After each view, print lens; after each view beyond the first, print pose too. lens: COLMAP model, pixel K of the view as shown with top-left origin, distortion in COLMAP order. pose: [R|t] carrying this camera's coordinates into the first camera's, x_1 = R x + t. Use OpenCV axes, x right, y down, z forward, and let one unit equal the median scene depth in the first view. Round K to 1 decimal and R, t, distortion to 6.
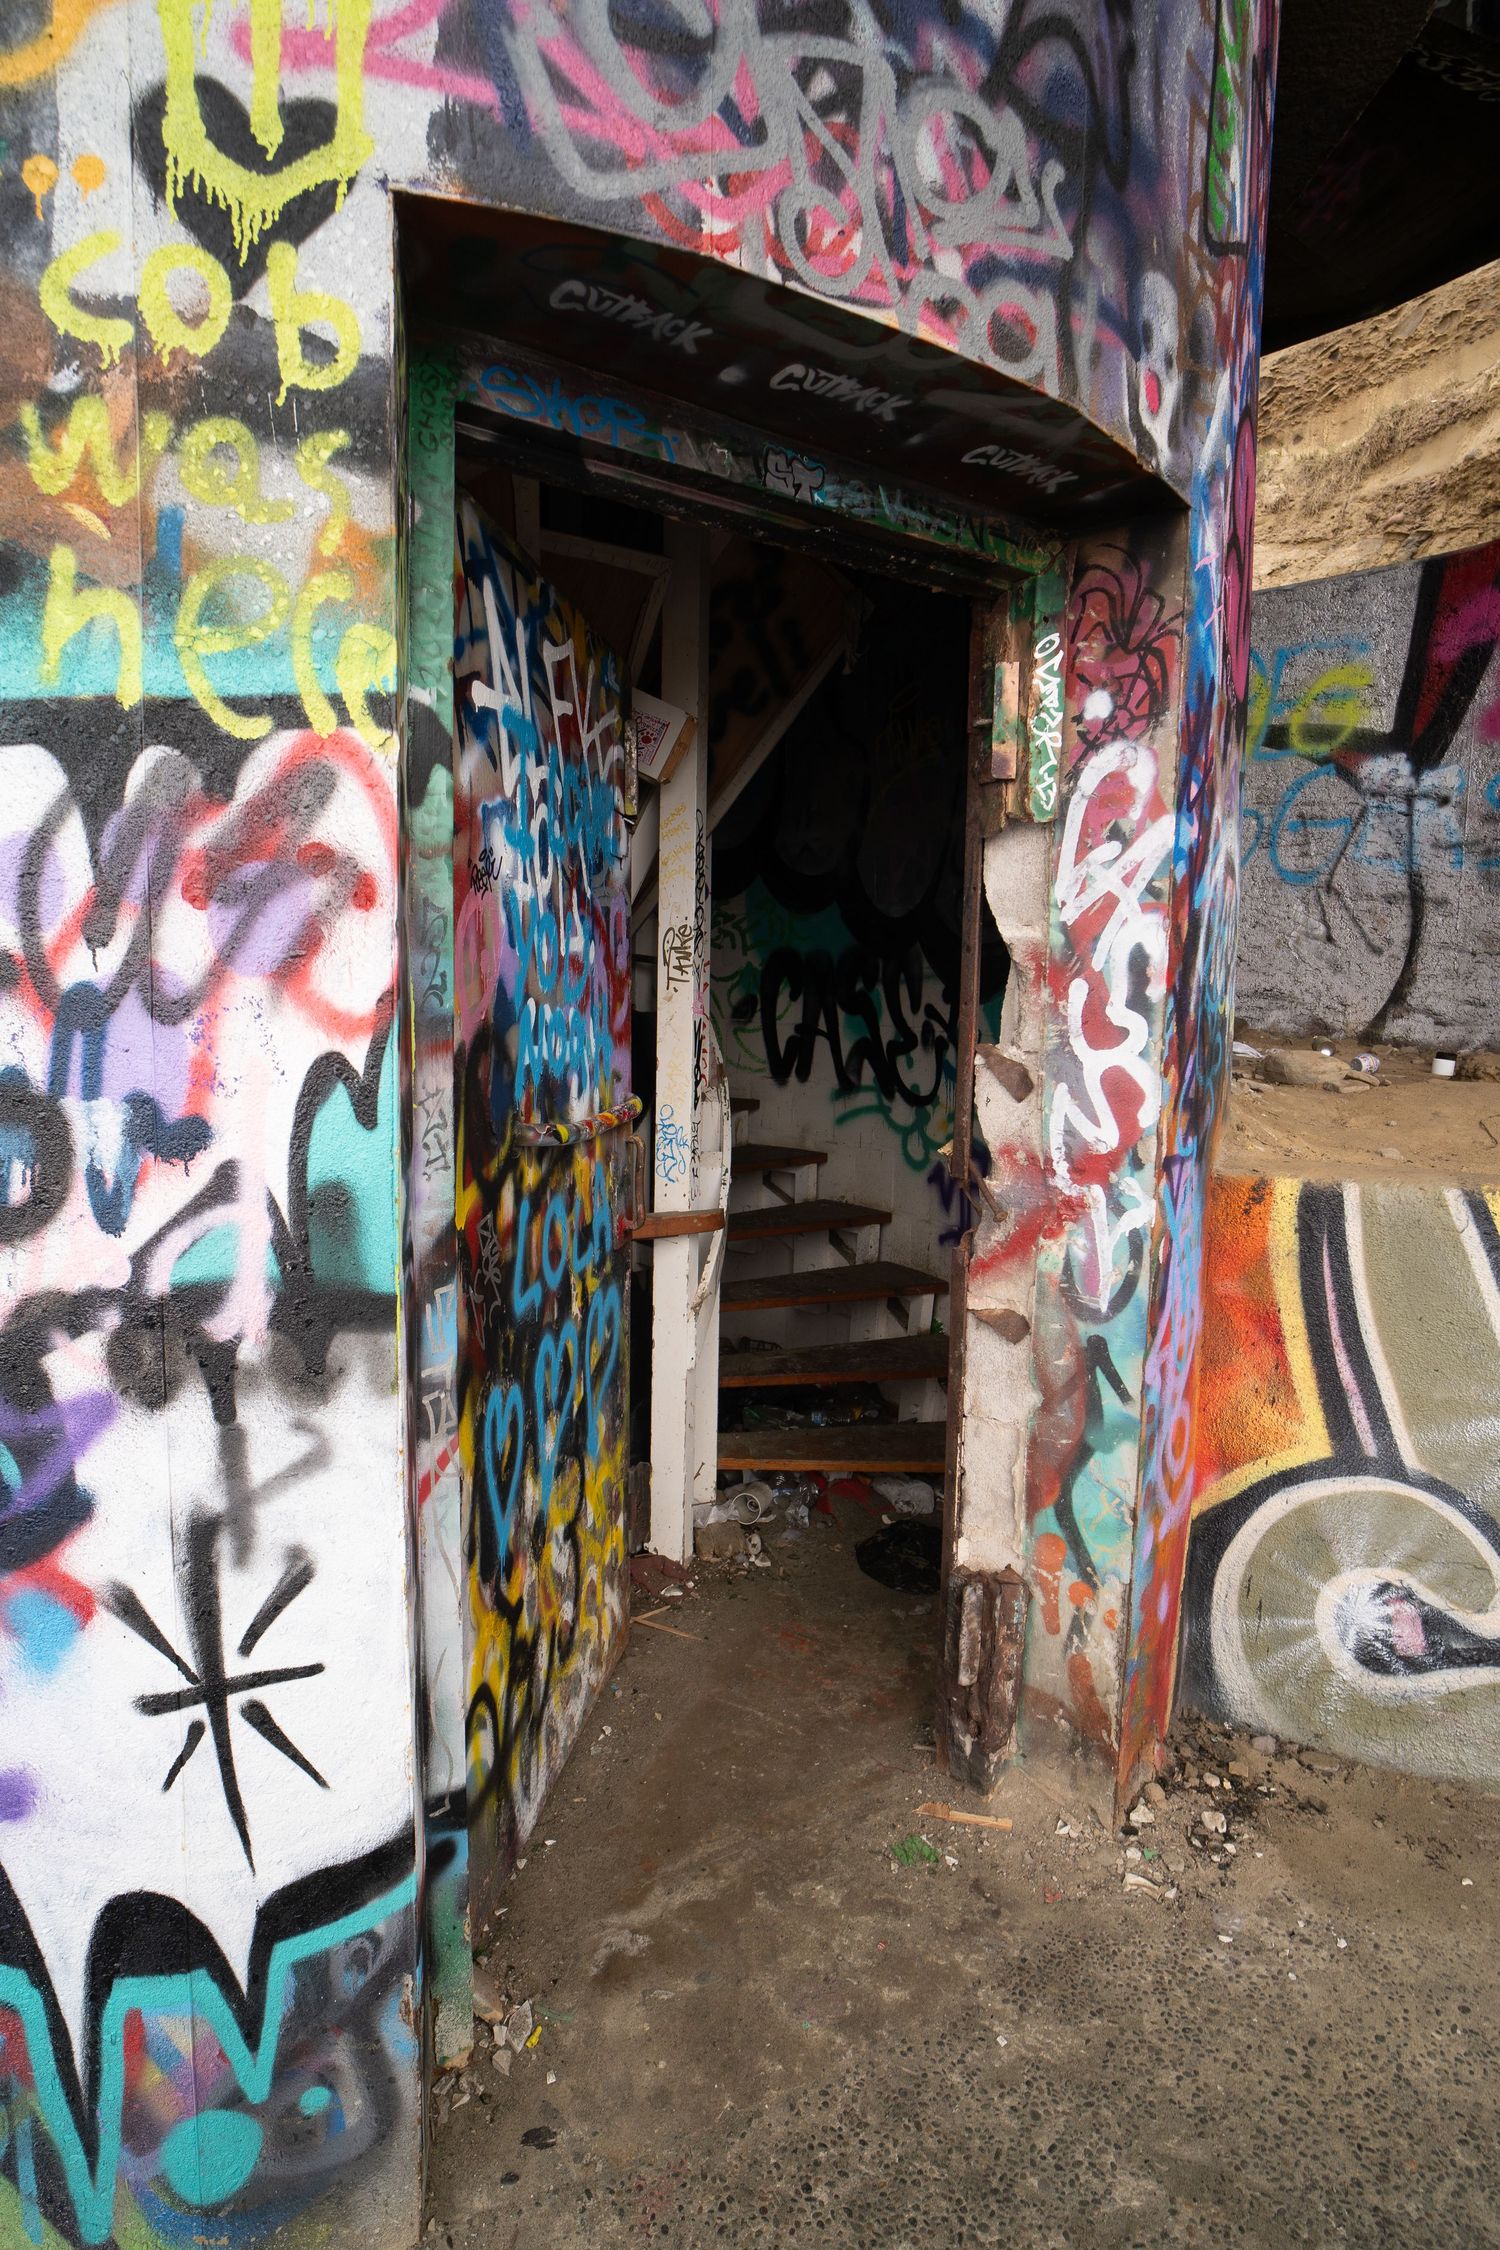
lens RADIAL K [[1180.5, 0, 750.0], [0, 1180.5, 1125.0], [0, 0, 1]] dist [-0.025219, 0.001756]
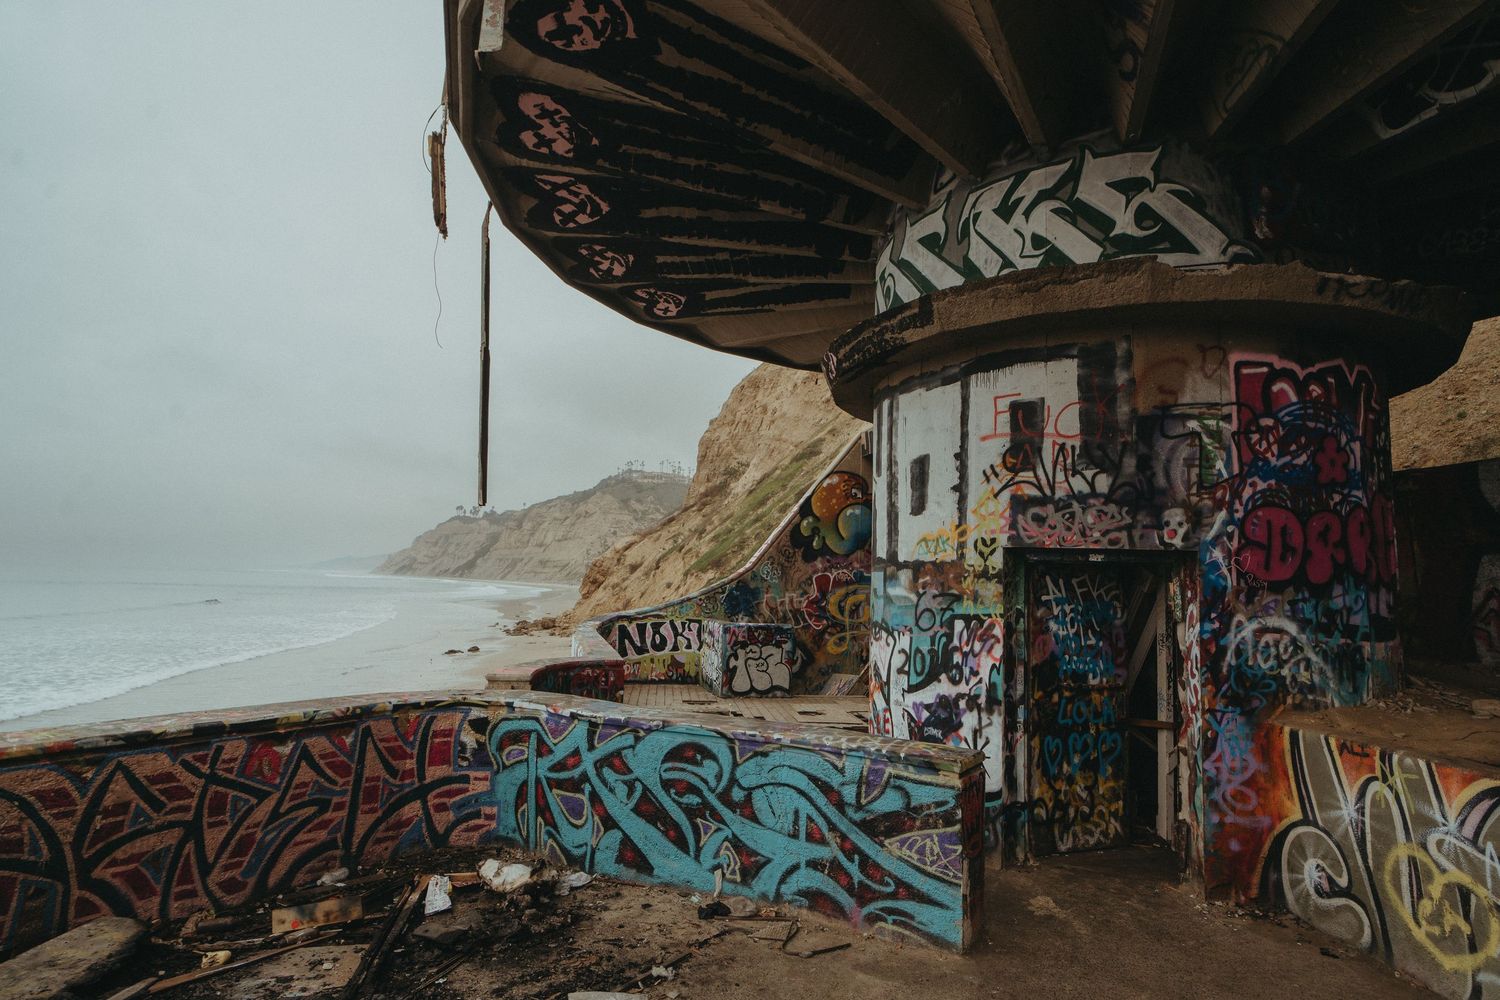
lens RADIAL K [[787.0, 0, 728.2], [0, 787.0, 494.3], [0, 0, 1]] dist [-0.025219, 0.001756]
pose [[0.501767, -0.091812, -0.860117, 2.789822], [-0.123184, 0.976632, -0.176111, -0.026147], [0.856187, 0.194319, 0.478732, -2.630986]]
